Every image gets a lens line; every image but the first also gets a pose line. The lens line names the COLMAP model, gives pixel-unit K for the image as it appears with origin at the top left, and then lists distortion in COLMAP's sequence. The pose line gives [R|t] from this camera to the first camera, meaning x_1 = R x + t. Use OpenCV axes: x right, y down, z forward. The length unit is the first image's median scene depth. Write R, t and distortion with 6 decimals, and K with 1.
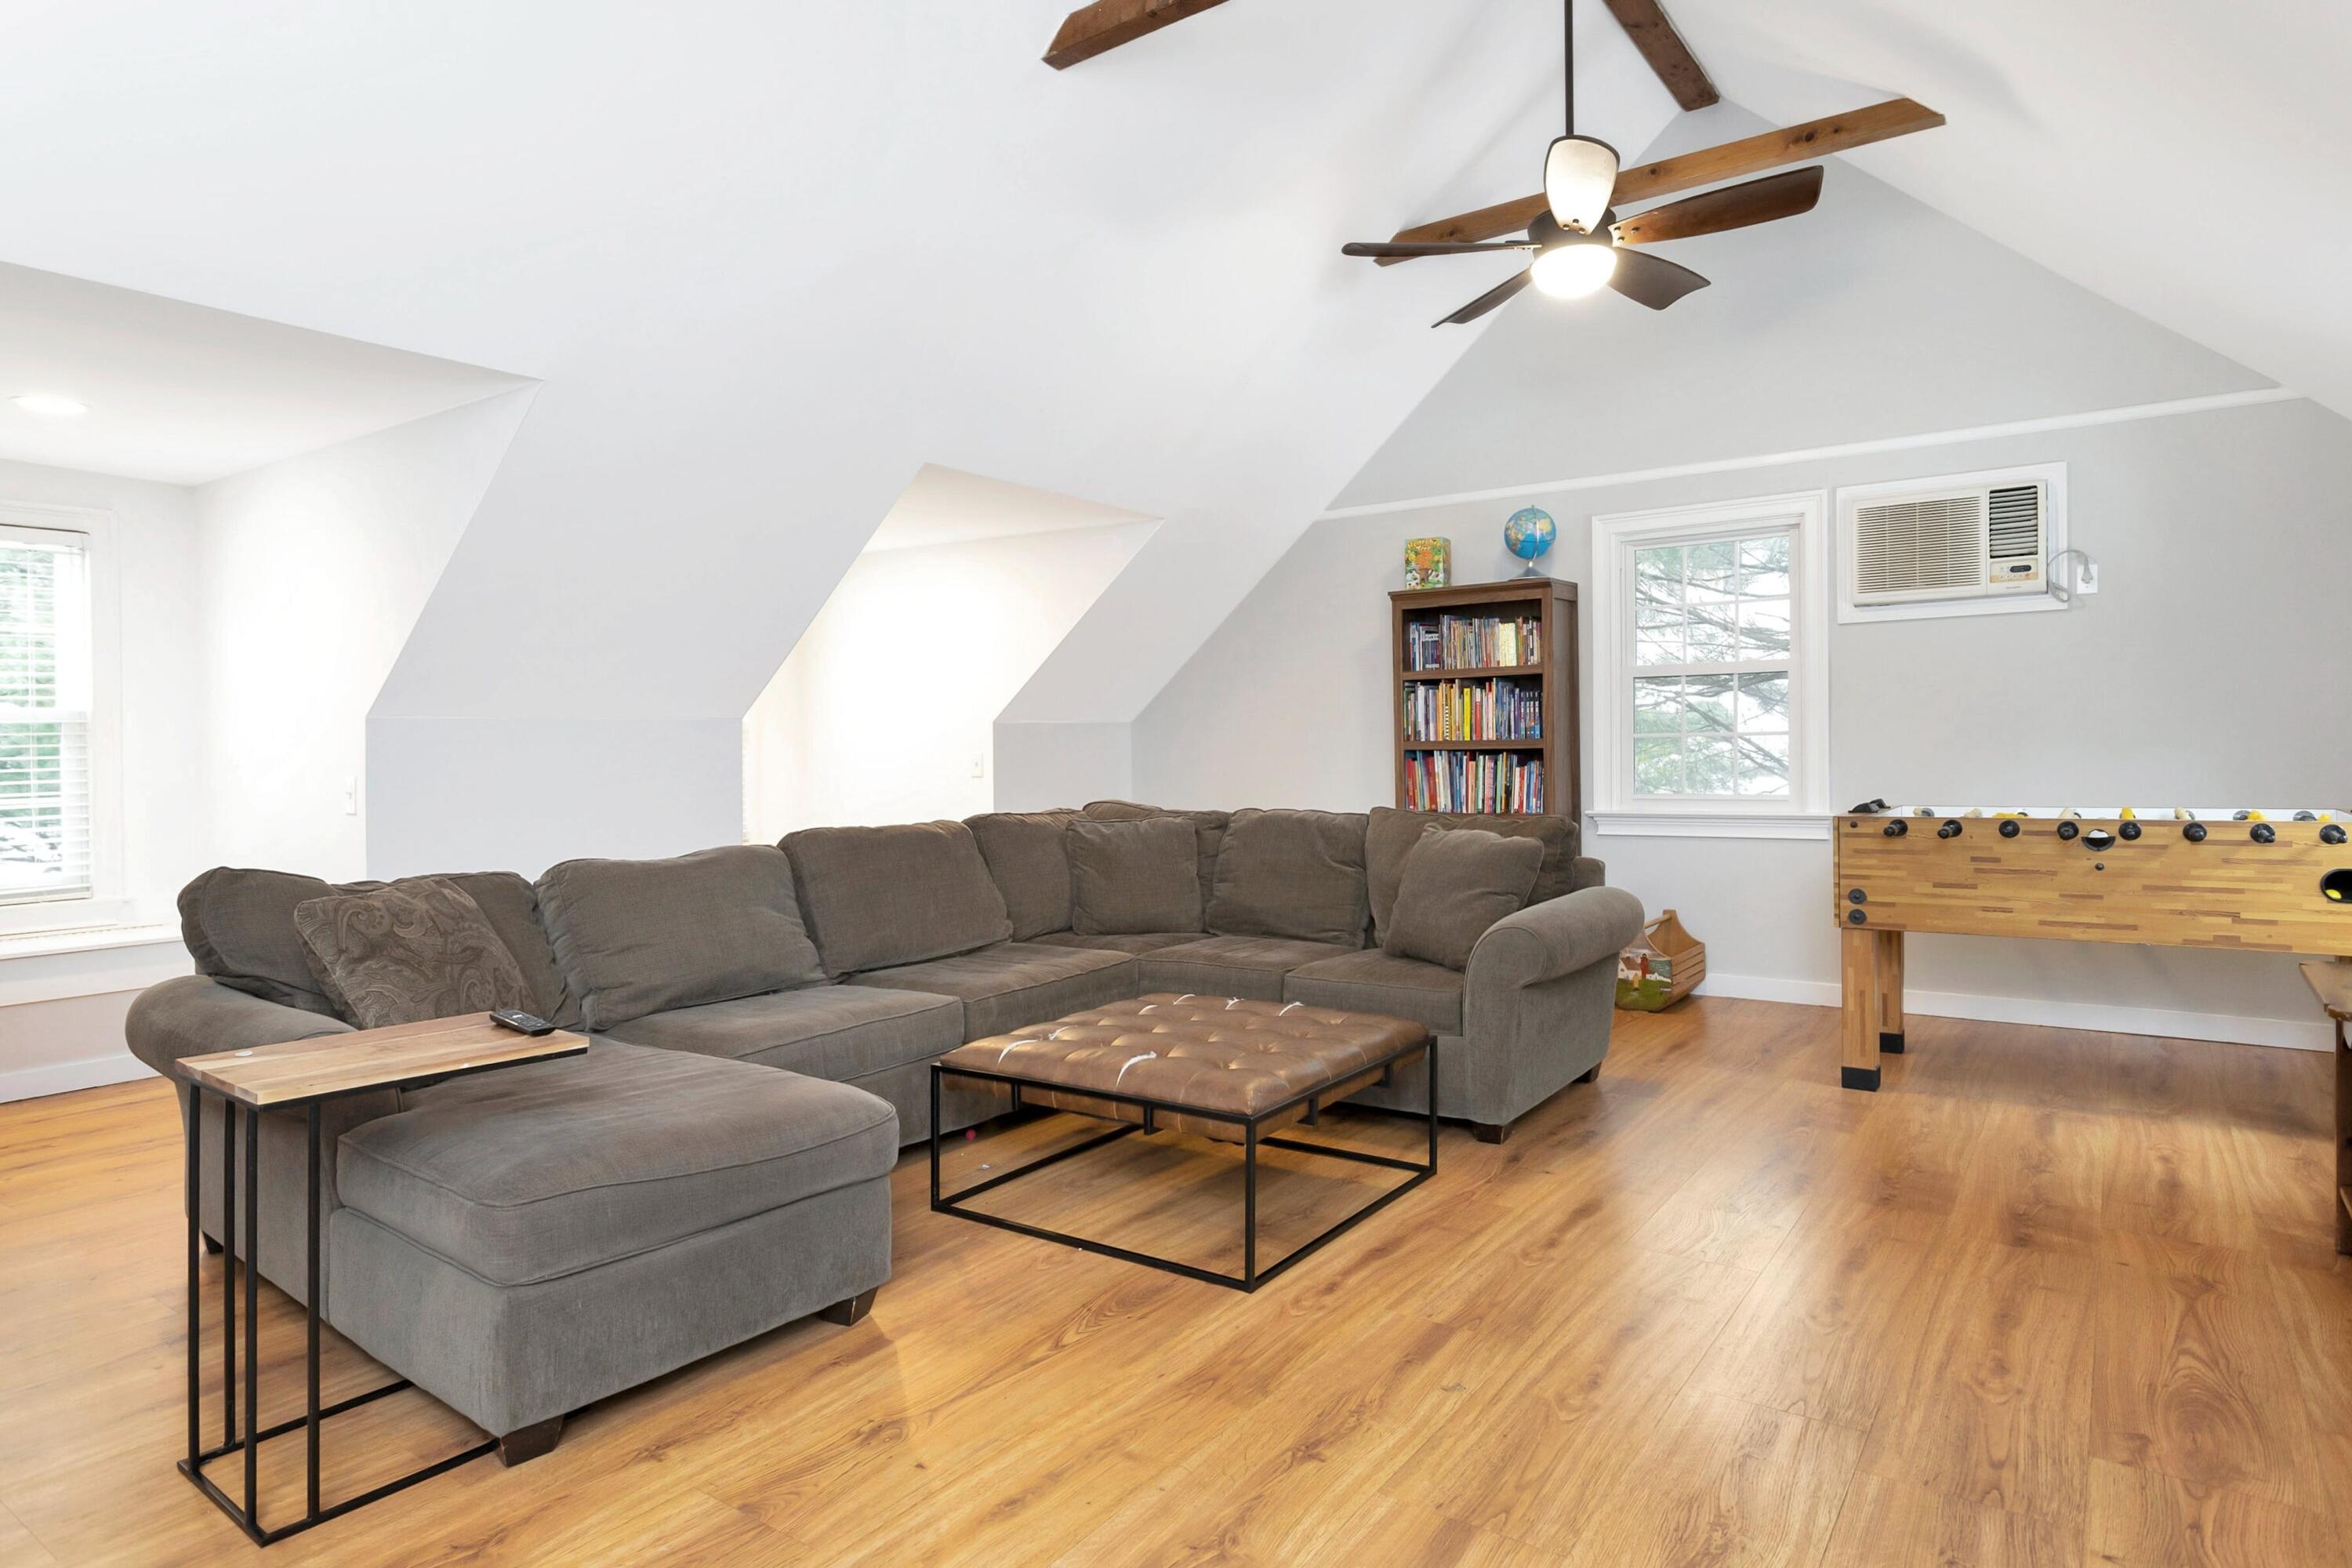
lens RADIAL K [[1365.2, 0, 1180.3], [0, 1365.2, 726.4], [0, 0, 1]] dist [0.000107, 0.000034]
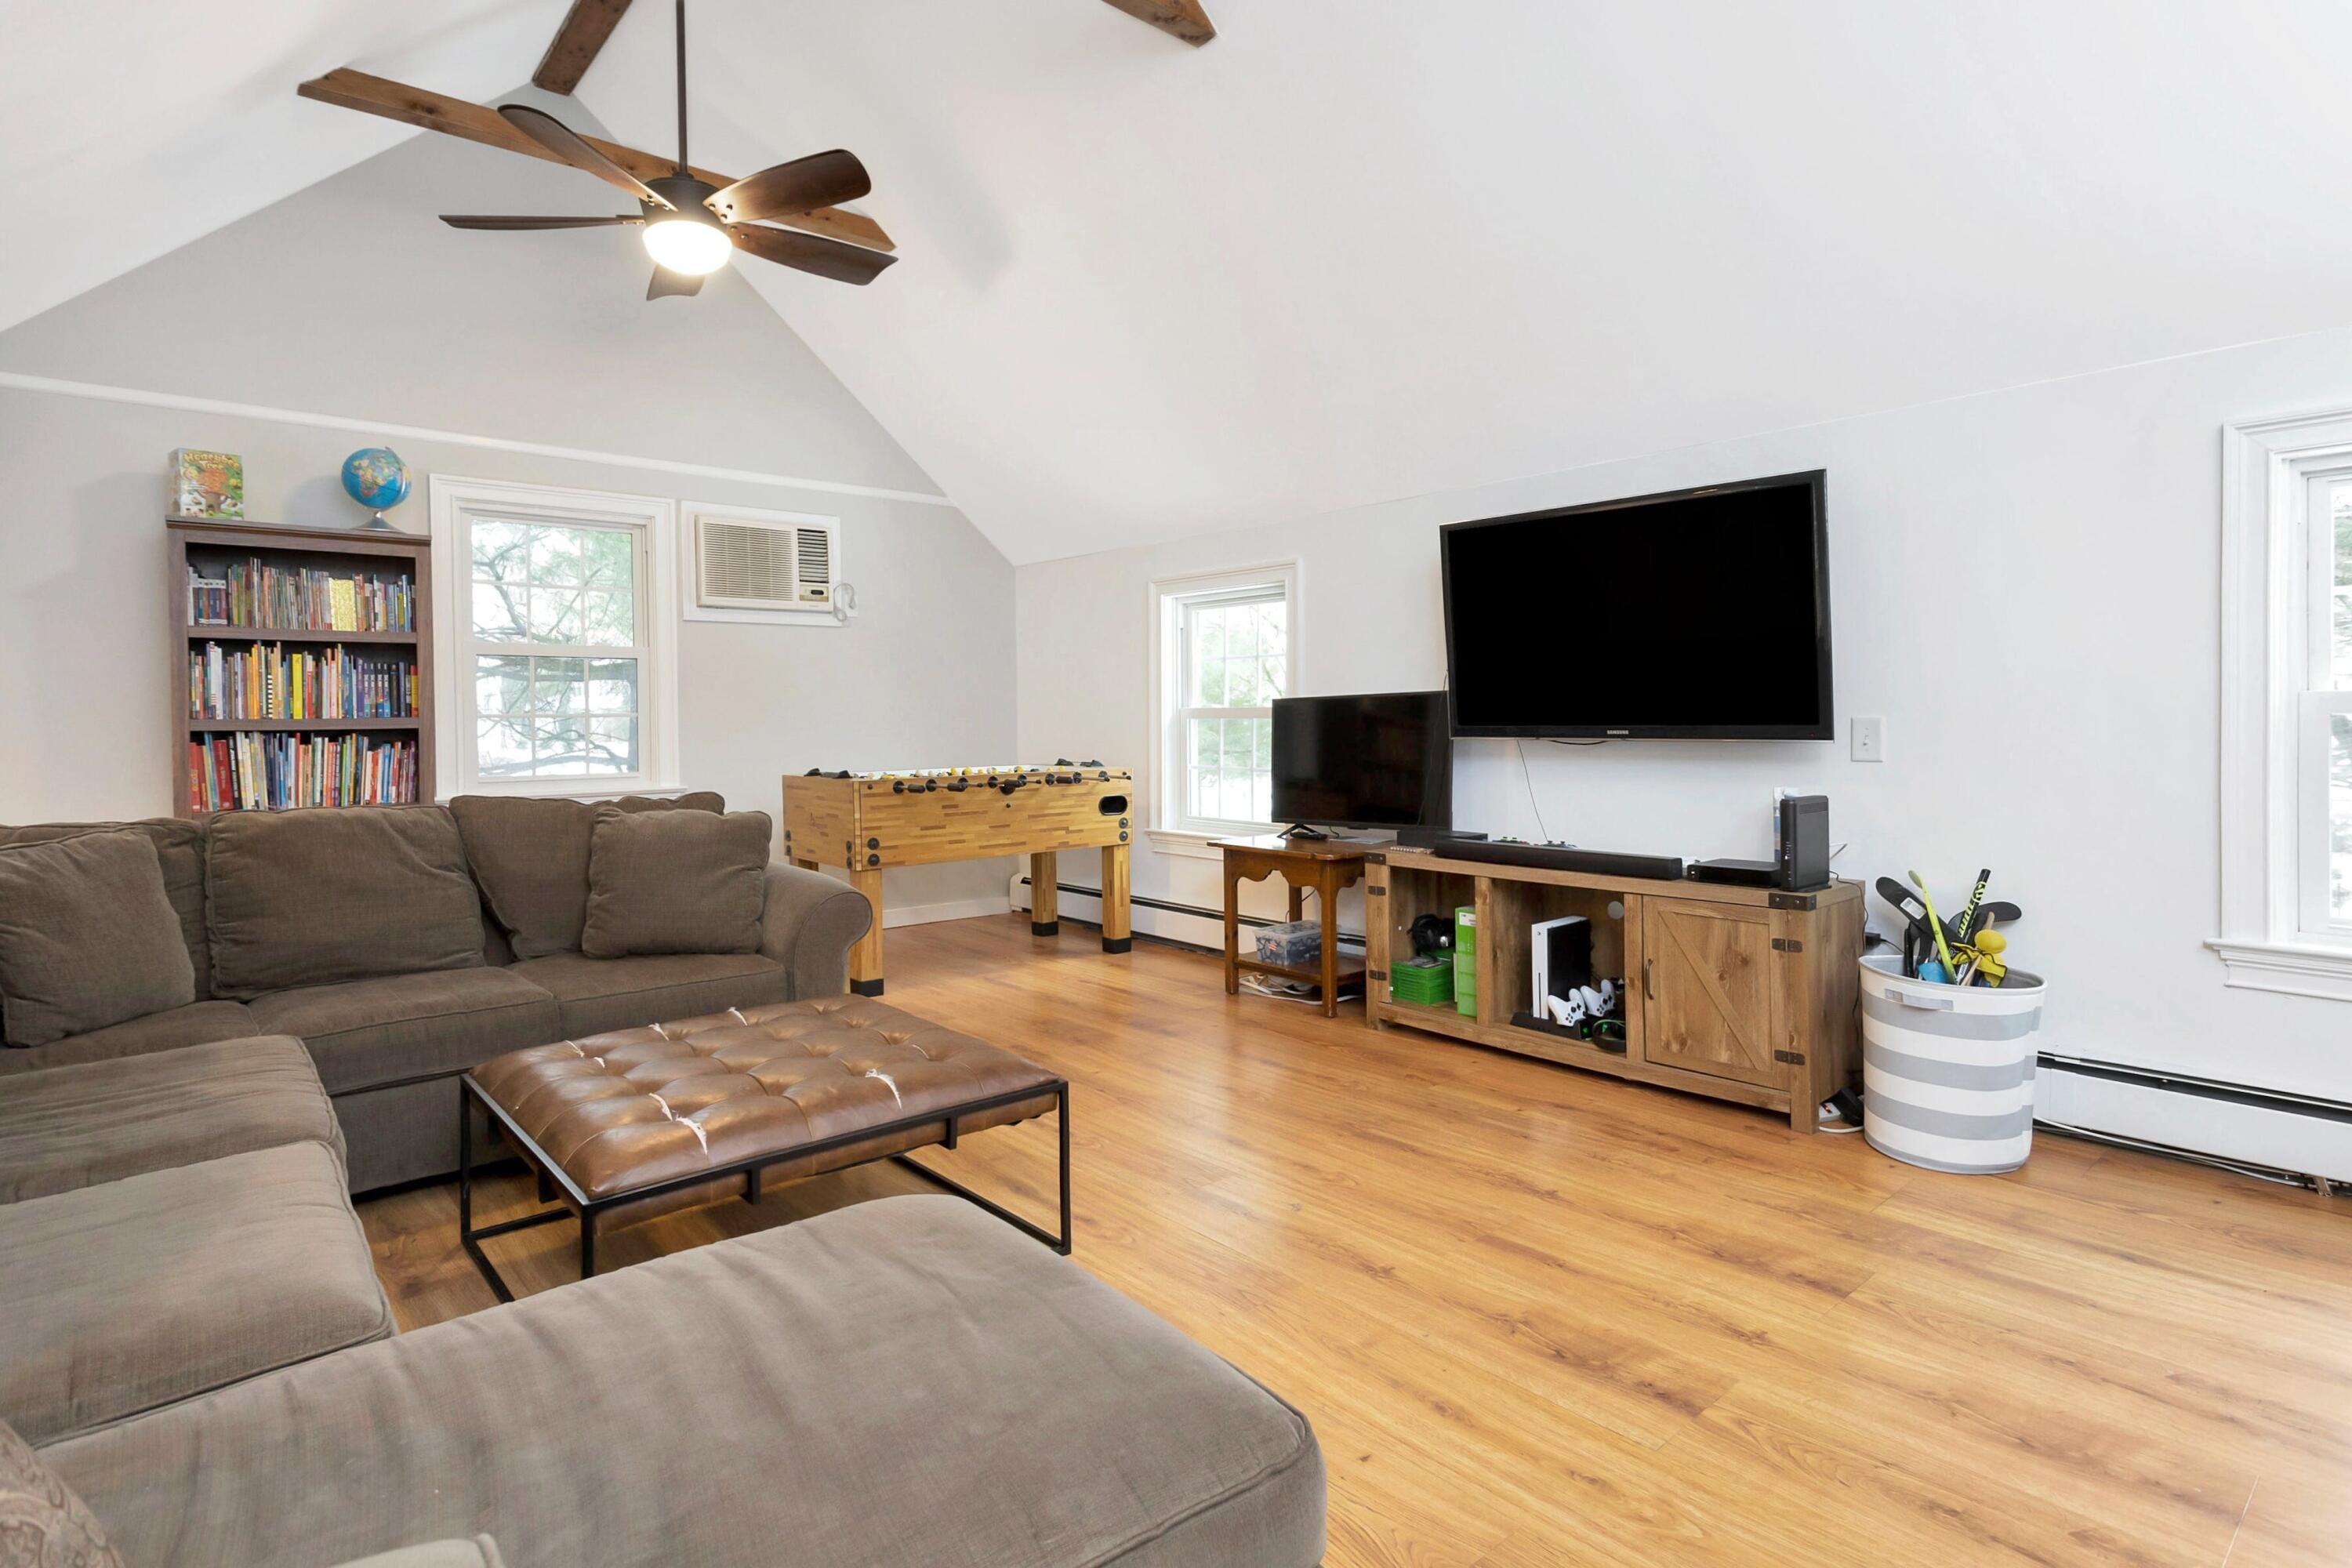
lens RADIAL K [[1199.3, 0, 1181.1], [0, 1199.3, 750.0], [0, 0, 1]] dist [0.000489, -0.000032]
pose [[0.231255, -0.012185, 0.972817, -0.389568], [-0.007838, 0.999866, 0.014387, 0.015209], [-0.972862, -0.010952, 0.231128, 0.357105]]
